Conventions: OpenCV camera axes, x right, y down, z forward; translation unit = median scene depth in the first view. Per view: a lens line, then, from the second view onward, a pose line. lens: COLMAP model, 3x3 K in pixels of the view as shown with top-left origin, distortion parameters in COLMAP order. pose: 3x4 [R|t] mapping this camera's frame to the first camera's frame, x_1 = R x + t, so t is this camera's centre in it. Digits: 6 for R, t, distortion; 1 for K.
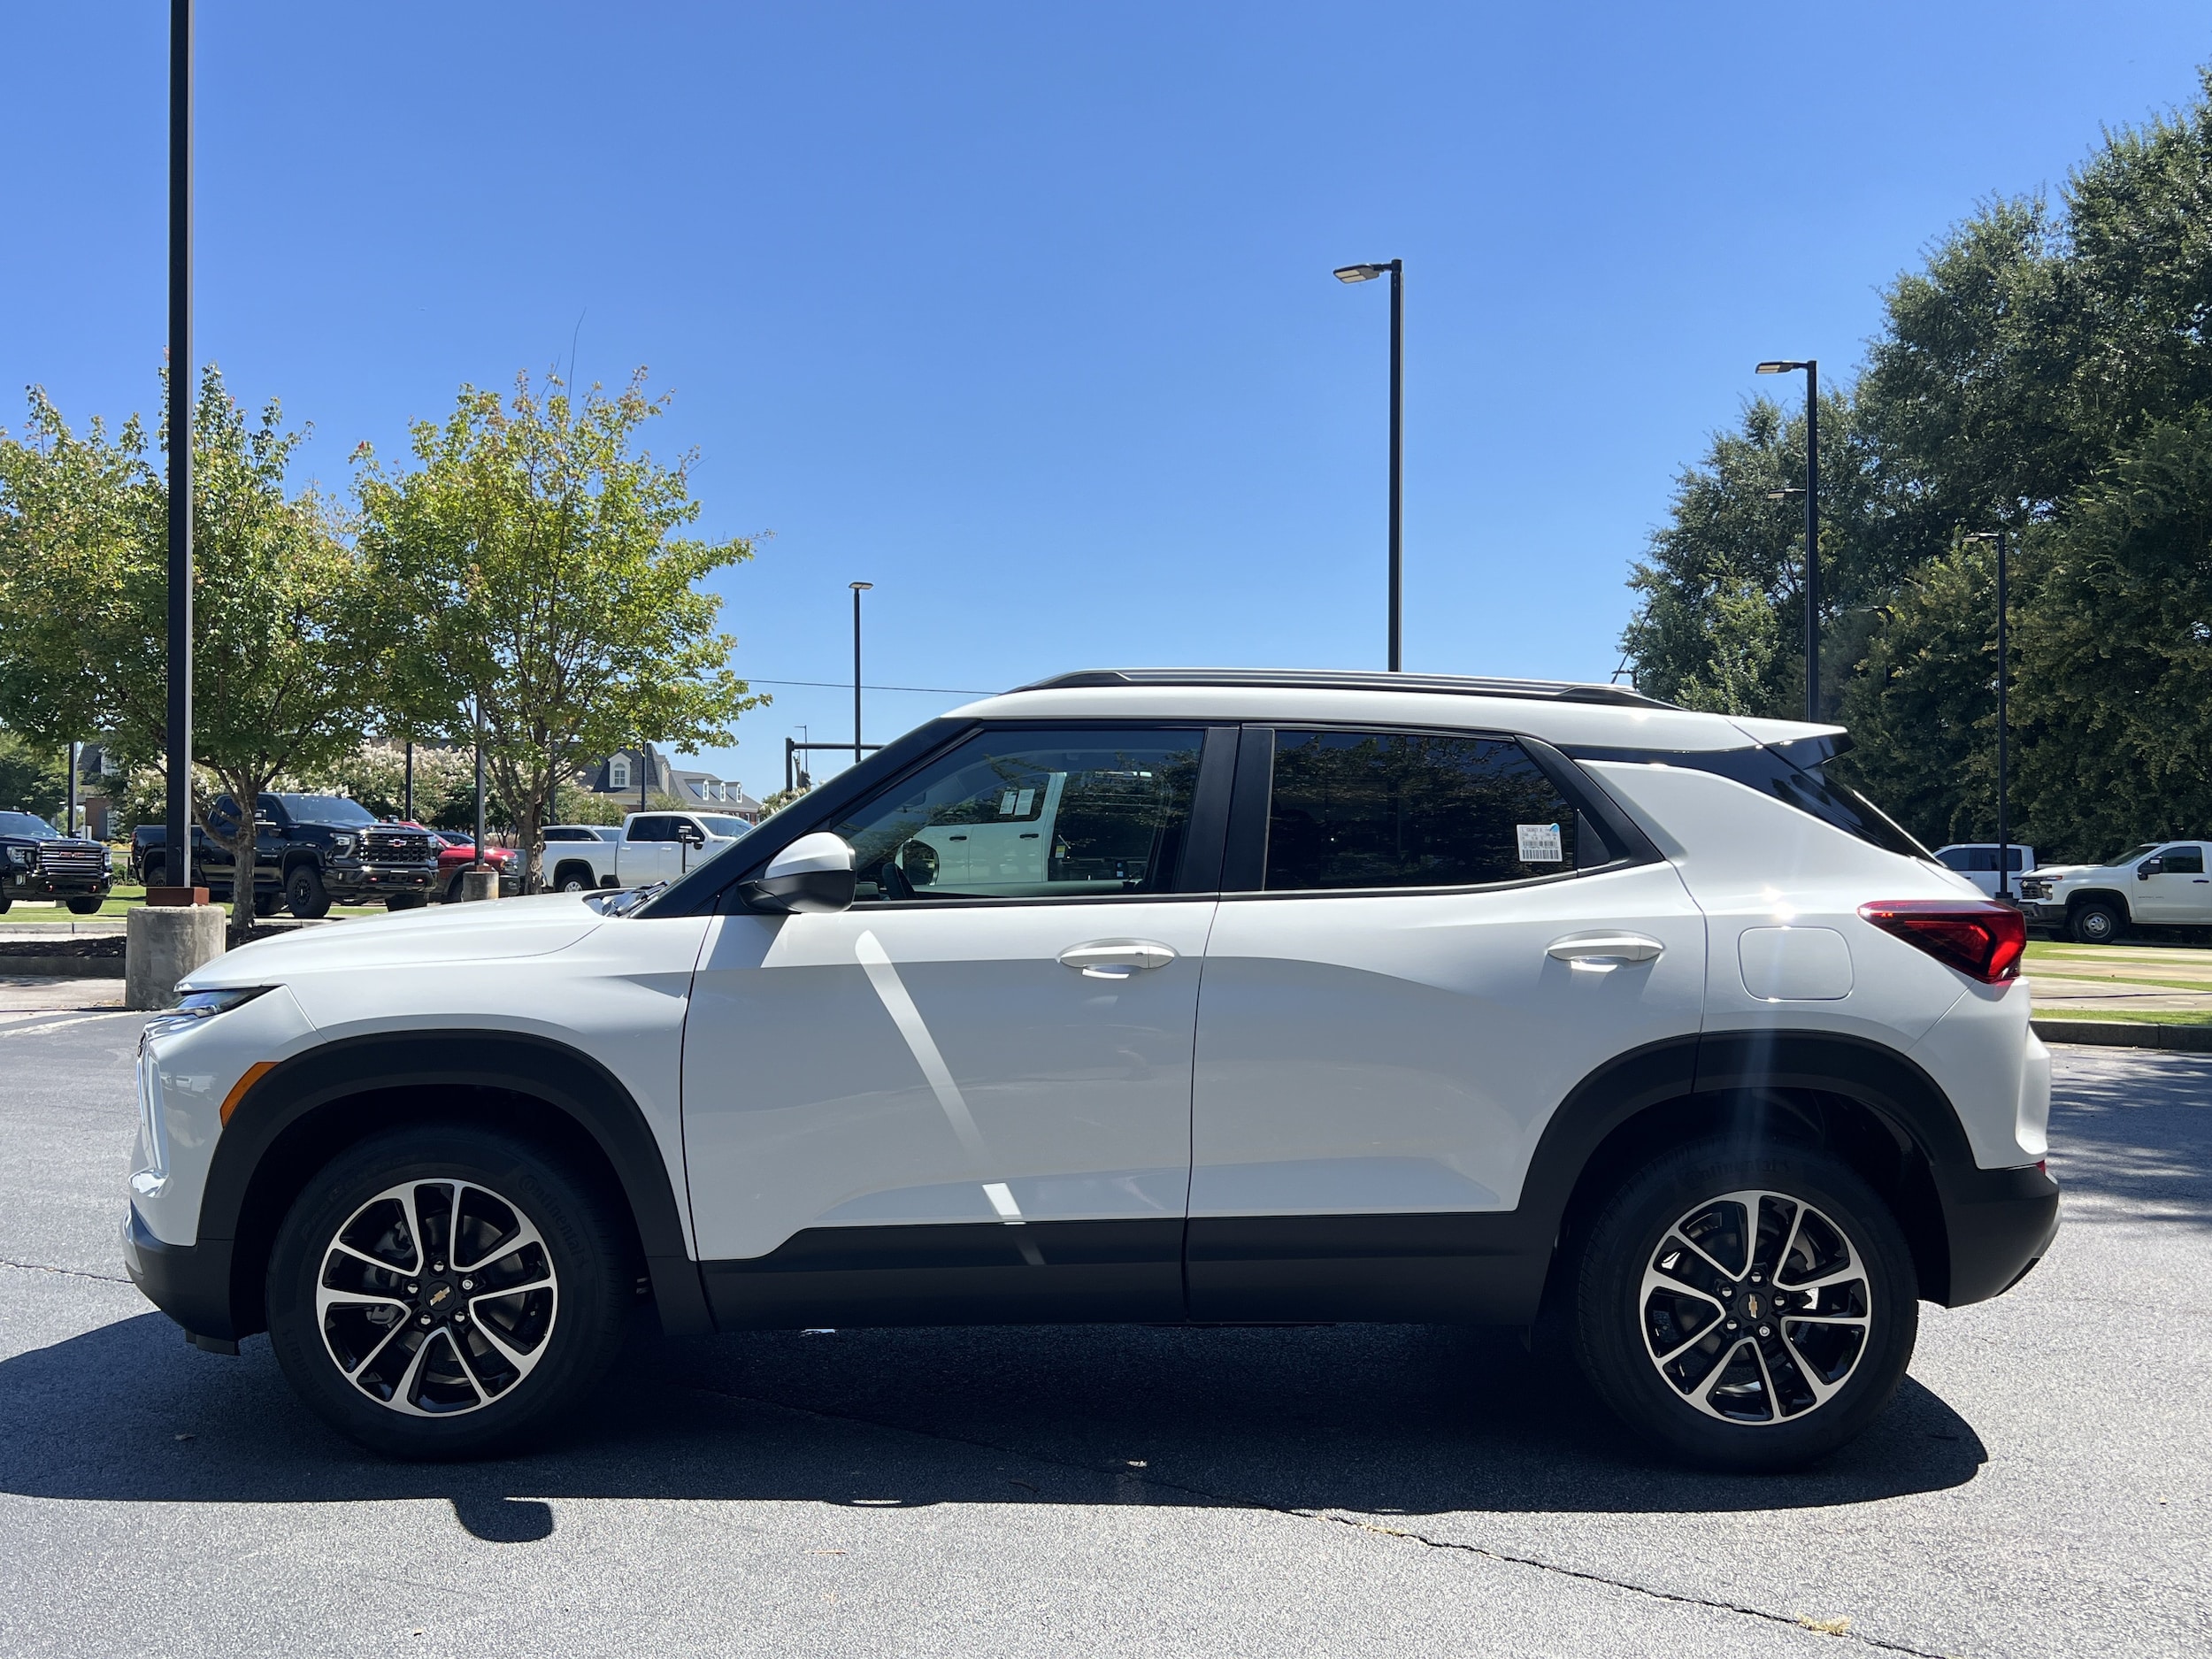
lens RADIAL K [[1852.8, 0, 1134.5], [0, 1852.8, 815.4], [0, 0, 1]] dist [0.011750, -0.002891]
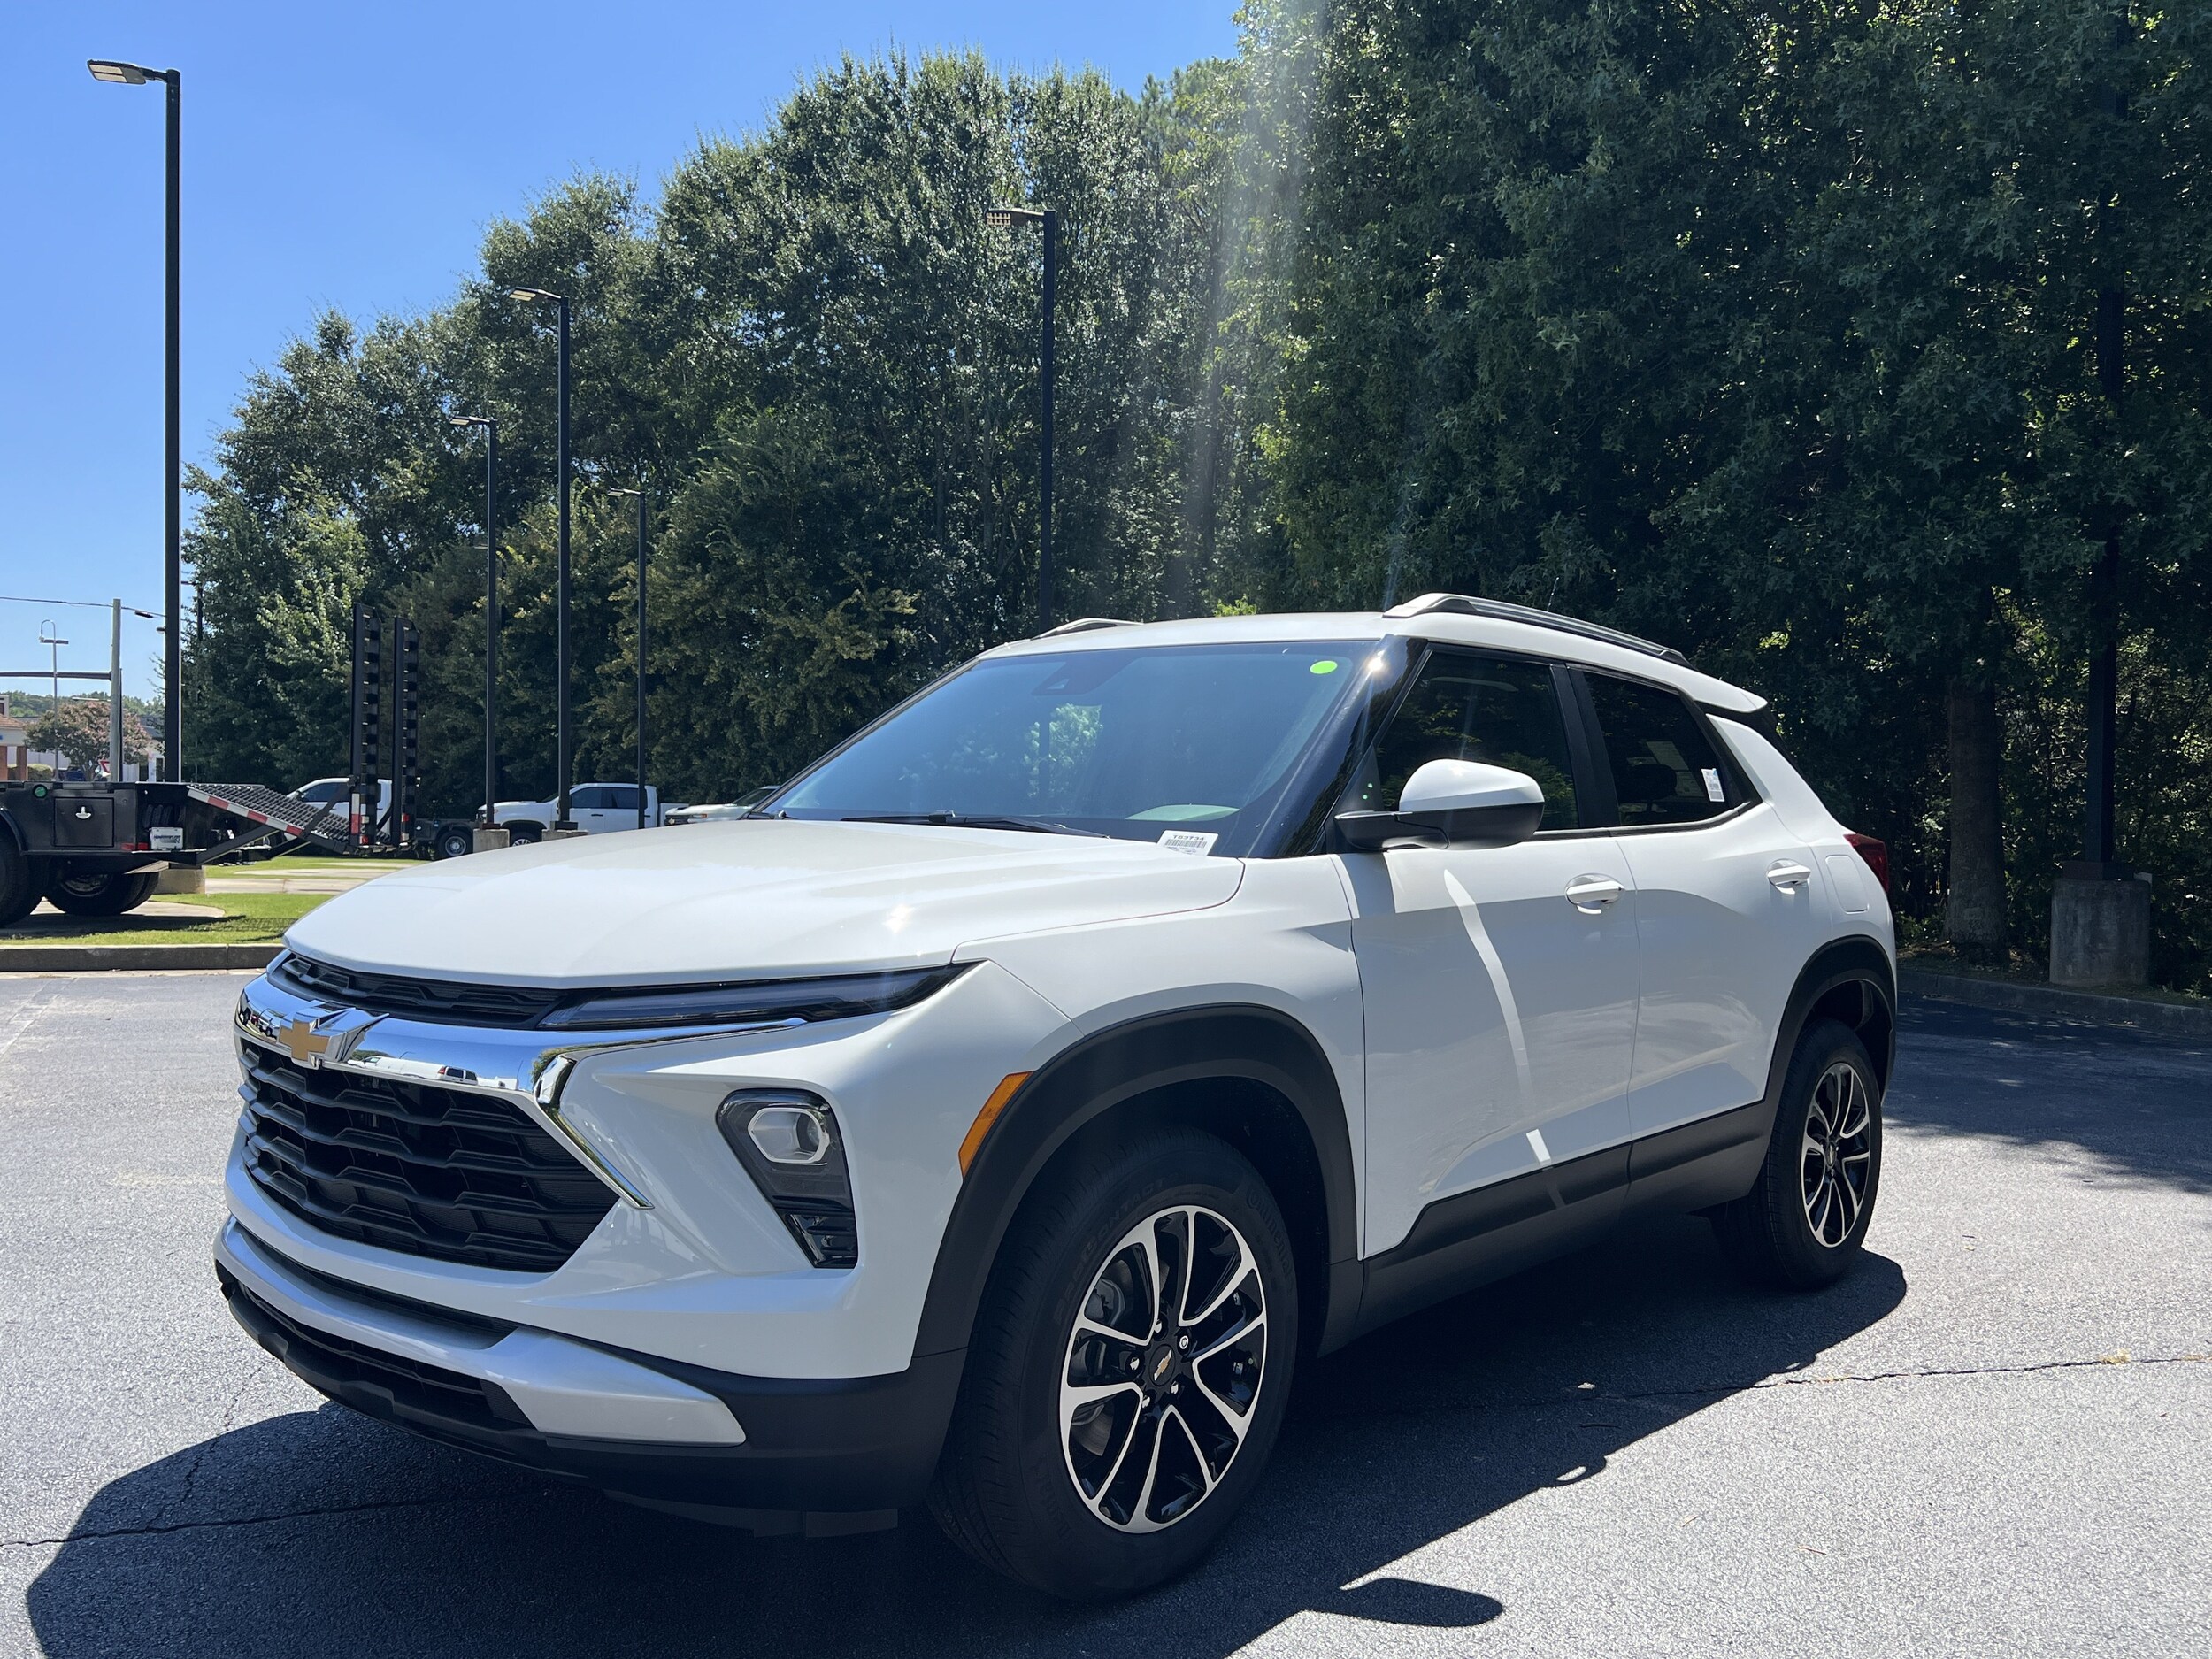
lens RADIAL K [[1852.8, 0, 1134.5], [0, 1852.8, 815.4], [0, 0, 1]] dist [0.011750, -0.002891]
pose [[0.666377, 0.008181, 0.745570, -0.134808], [-0.033427, 0.999262, 0.018911, 0.003520], [-0.744866, -0.037524, 0.666158, 0.074822]]
